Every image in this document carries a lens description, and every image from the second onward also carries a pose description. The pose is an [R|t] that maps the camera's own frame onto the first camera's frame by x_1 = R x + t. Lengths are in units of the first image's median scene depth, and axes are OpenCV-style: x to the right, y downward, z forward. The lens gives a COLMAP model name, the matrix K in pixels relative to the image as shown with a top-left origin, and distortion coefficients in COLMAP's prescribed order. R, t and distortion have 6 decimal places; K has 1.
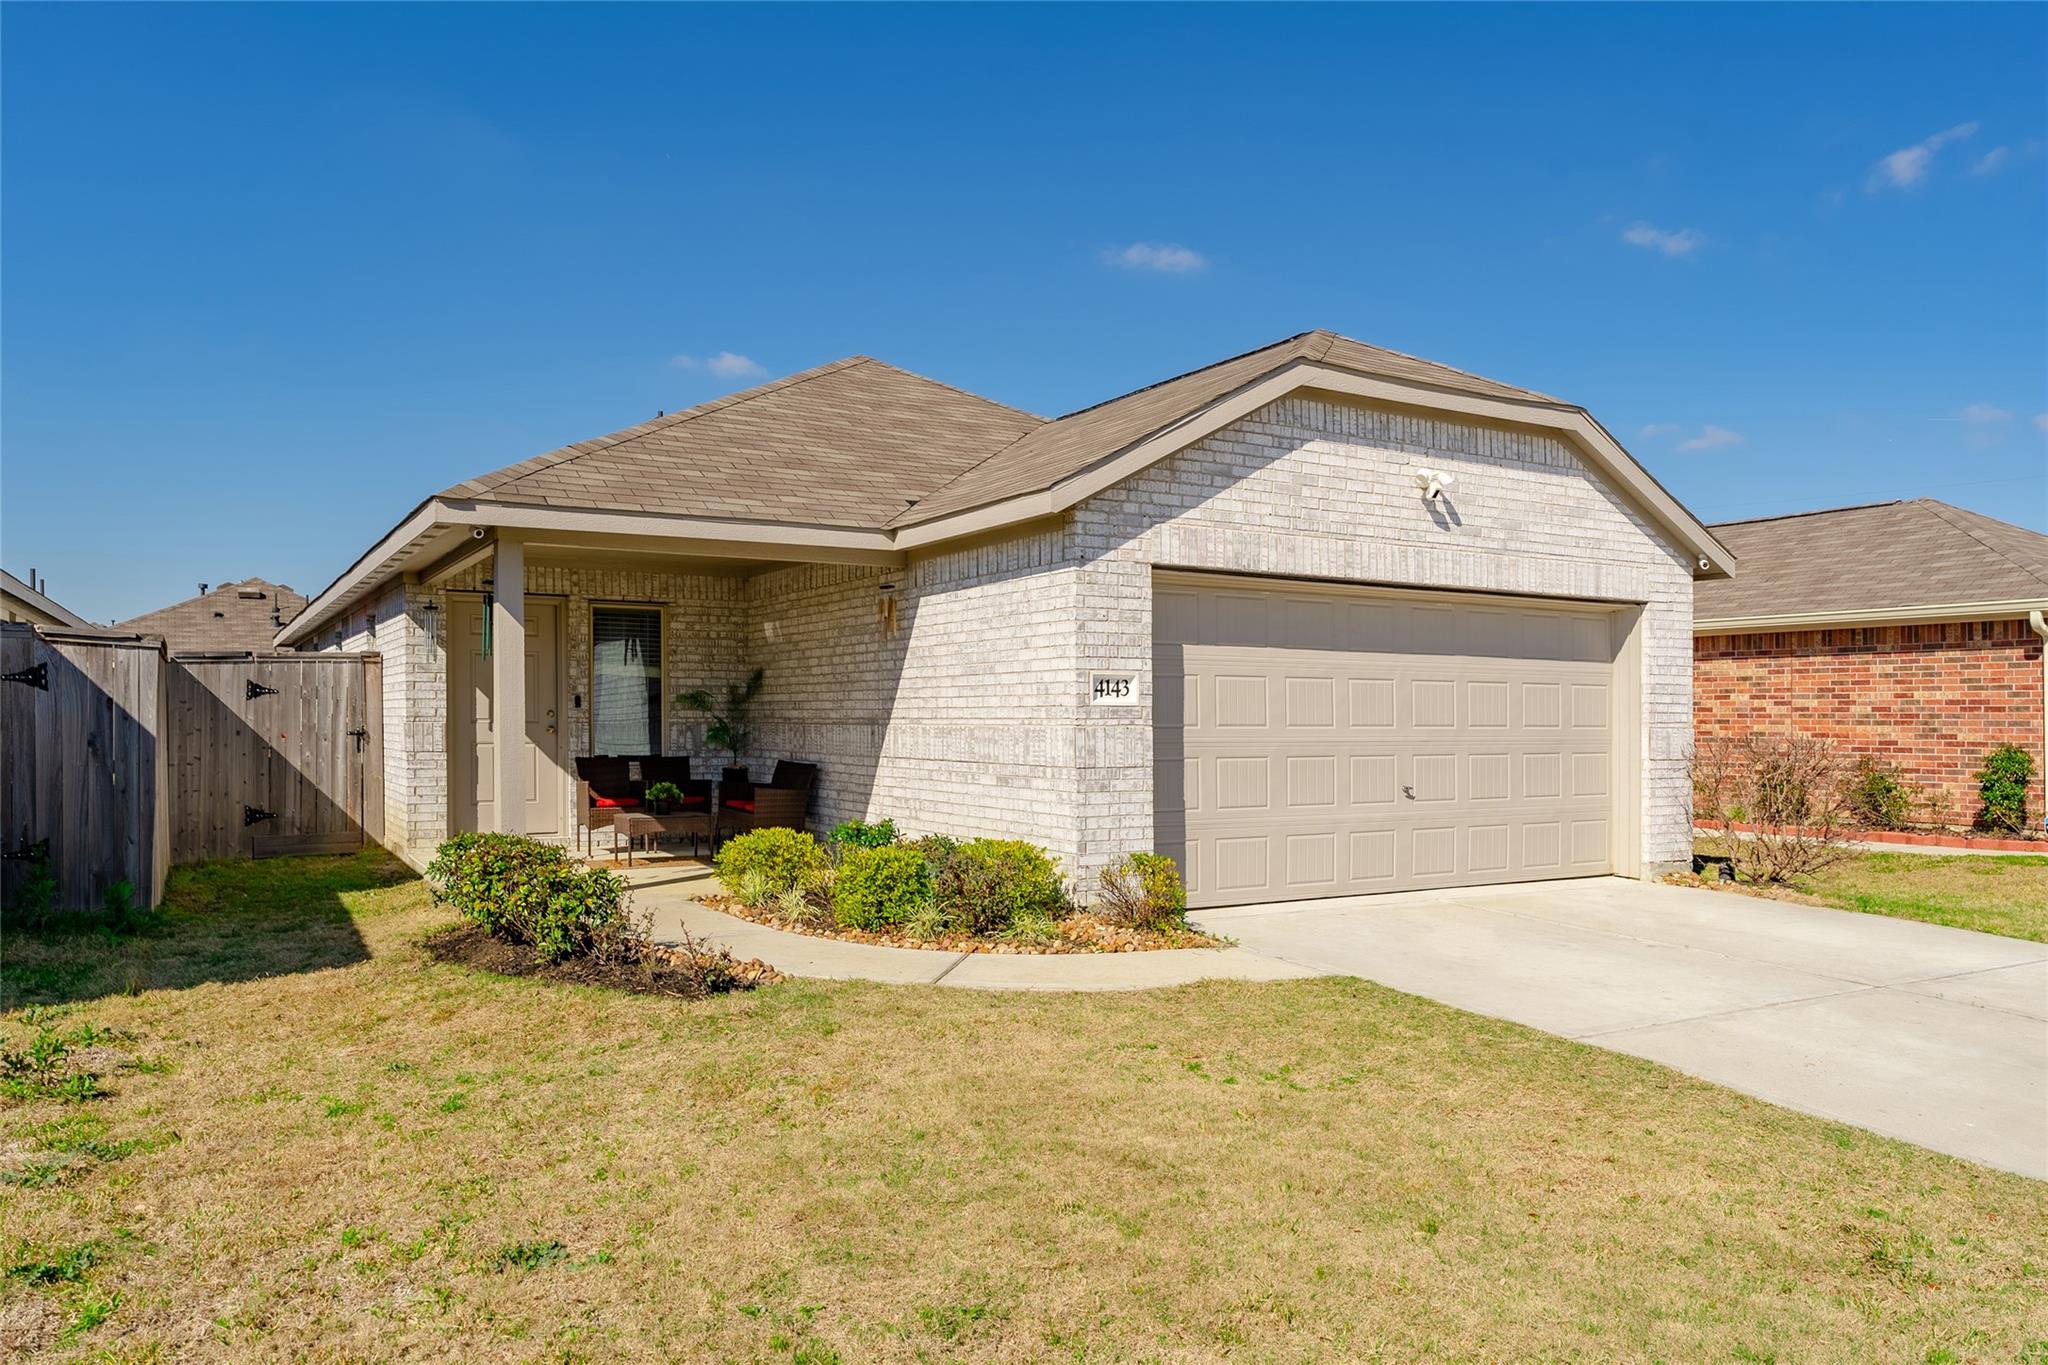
lens RADIAL K [[1447.3, 0, 1022.9], [0, 1447.3, 662.6], [0, 0, 1]] dist [-0.000405, -0.000175]
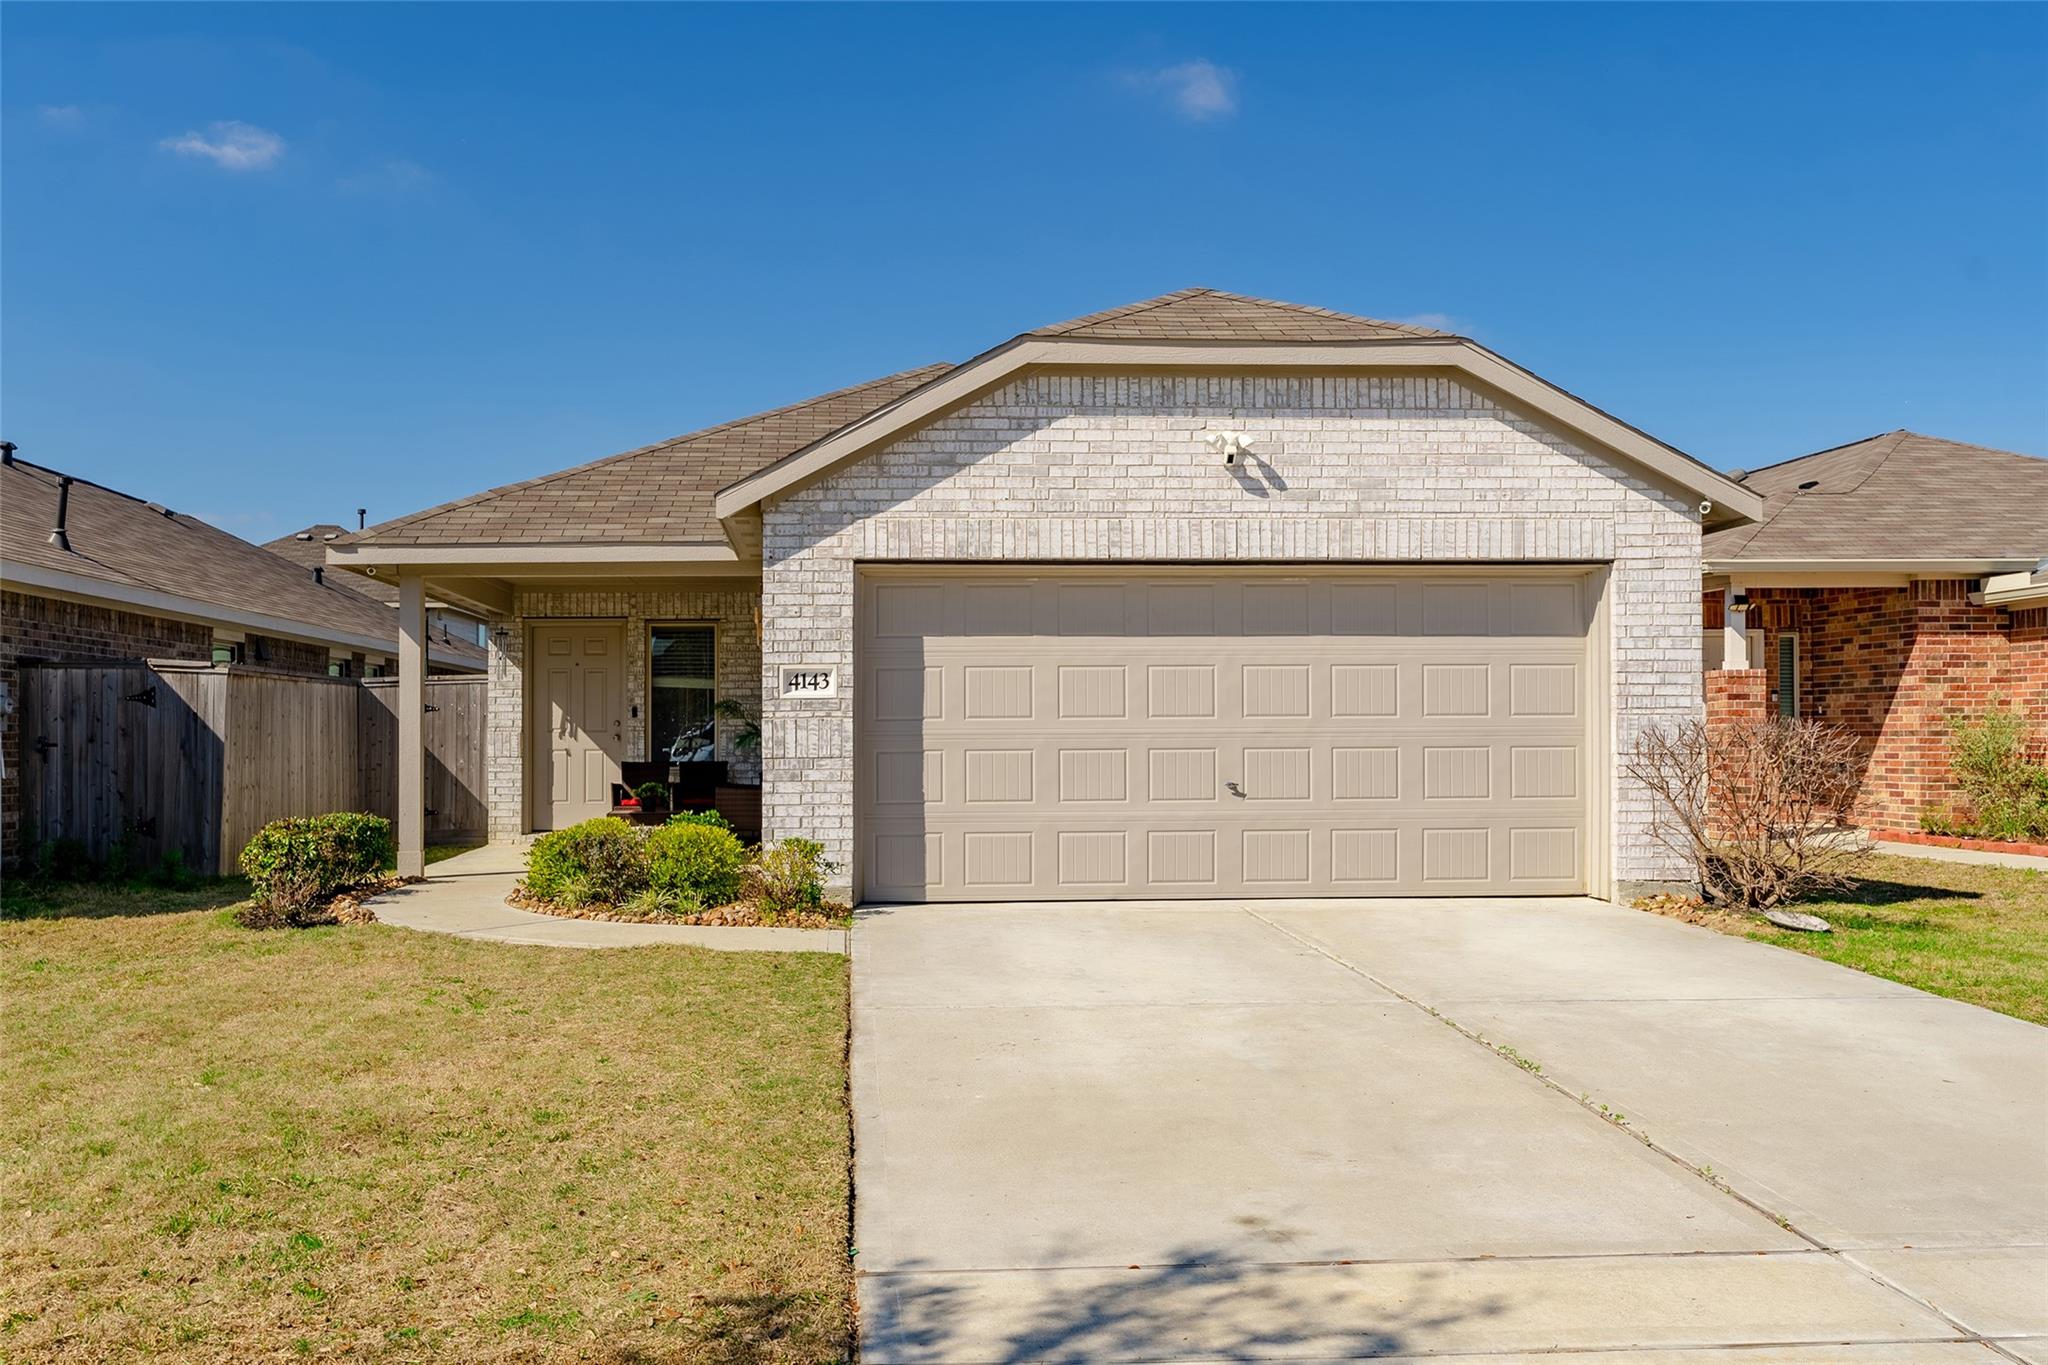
lens RADIAL K [[1643.1, 0, 943.3], [0, 1643.1, 686.5], [0, 0, 1]] dist [0.005869, 0.002982]
pose [[0.877911, -0.029041, -0.477942, 0.599707], [0.029359, 0.999546, -0.006806, 0.027175], [0.477923, -0.008056, 0.878365, 0.007939]]
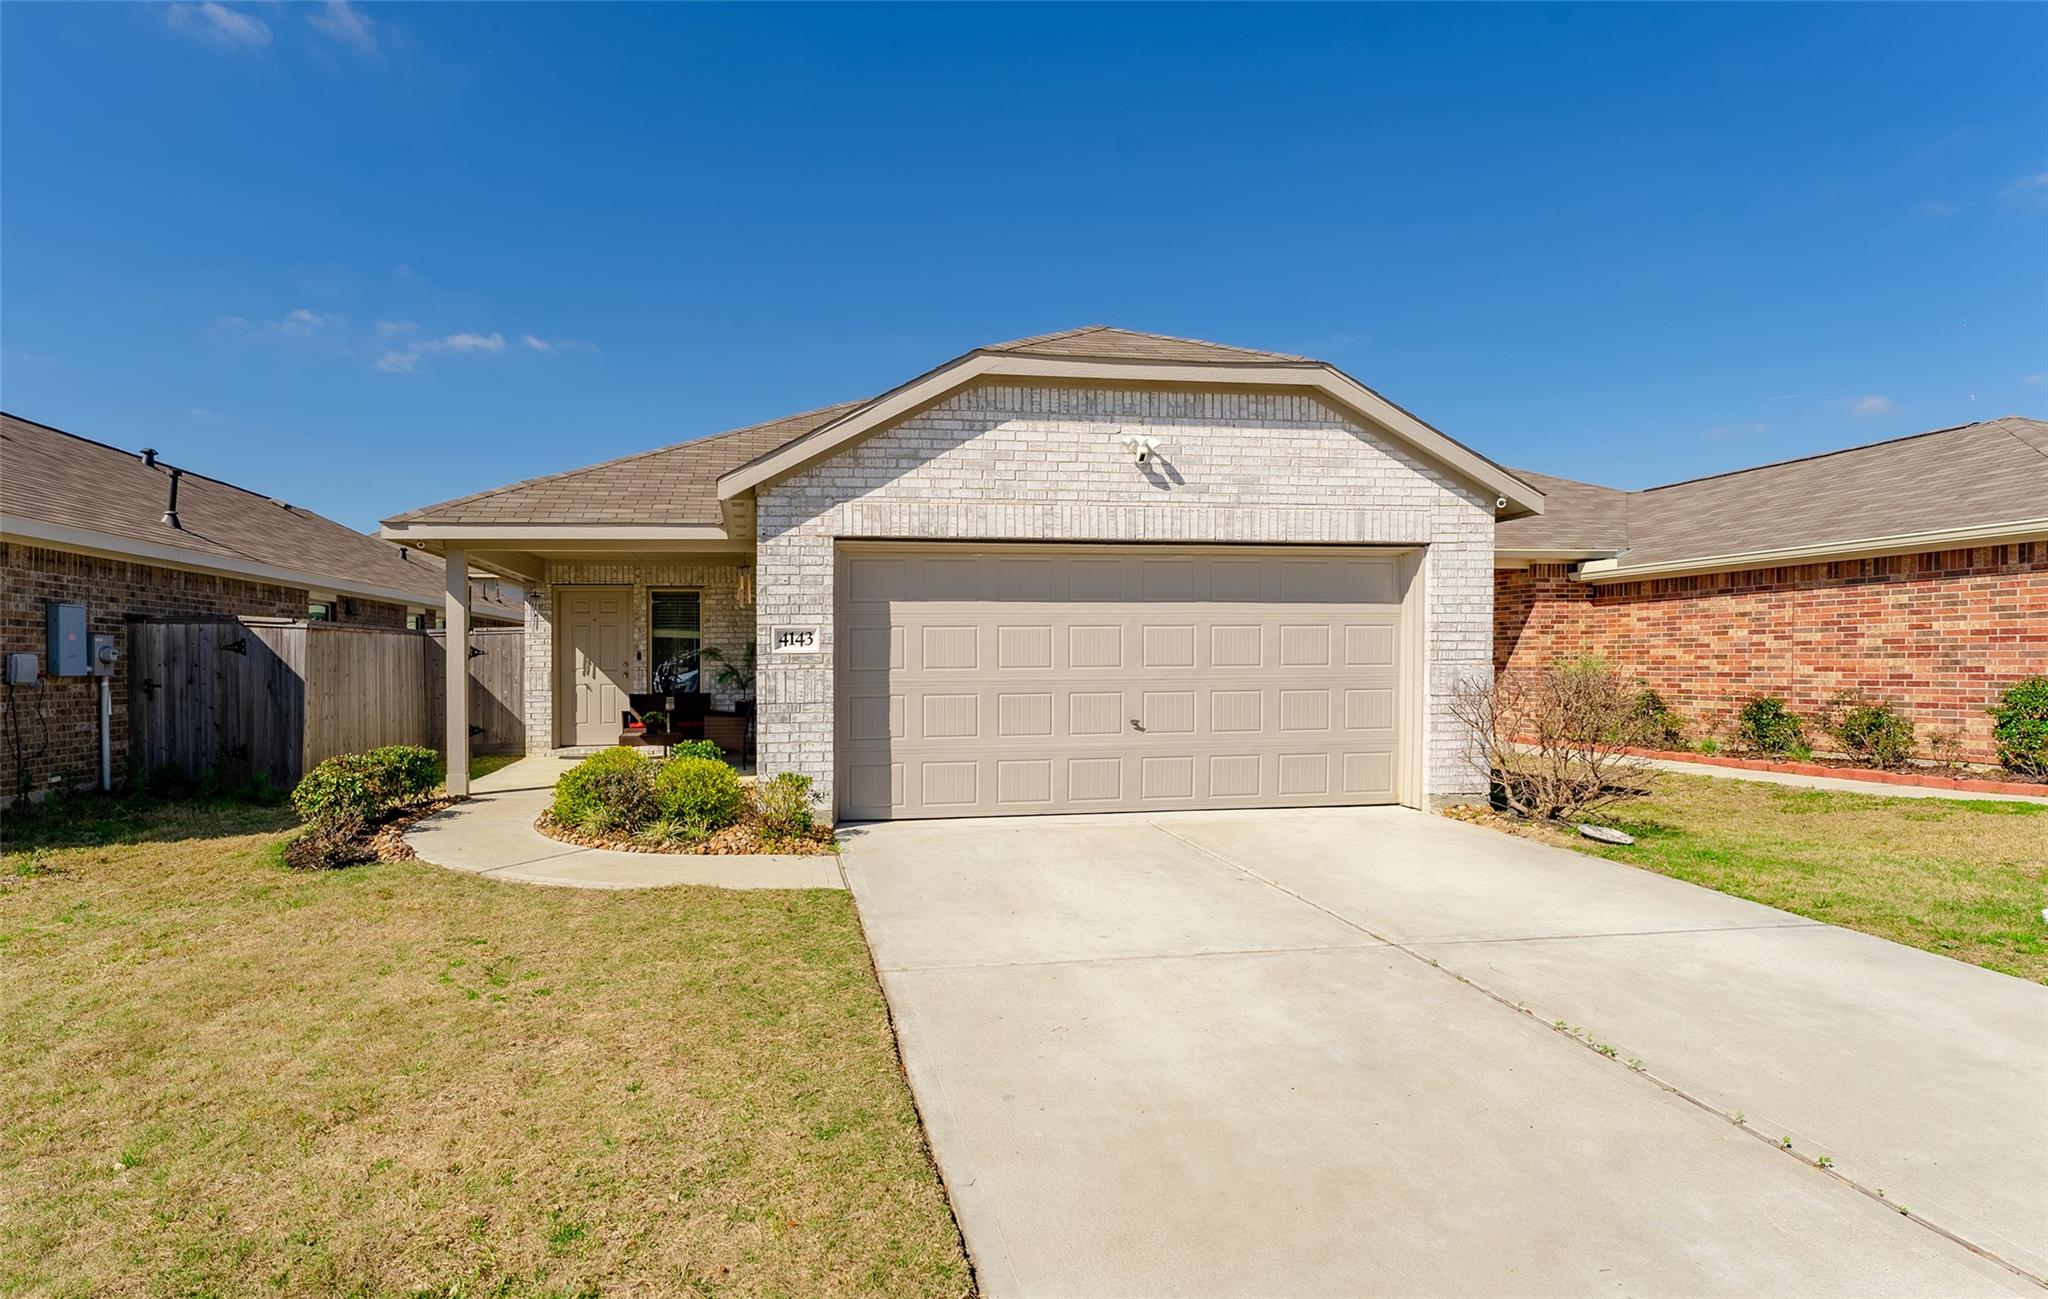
lens RADIAL K [[988.1, 0, 912.2], [0, 988.1, 654.1], [0, 0, 1]] dist [0.002568, 0.000041]
pose [[0.918879, -0.017189, -0.394166, 0.408807], [0.028311, 0.999348, 0.022418, 0.012004], [0.393523, -0.031758, 0.918766, 0.223022]]
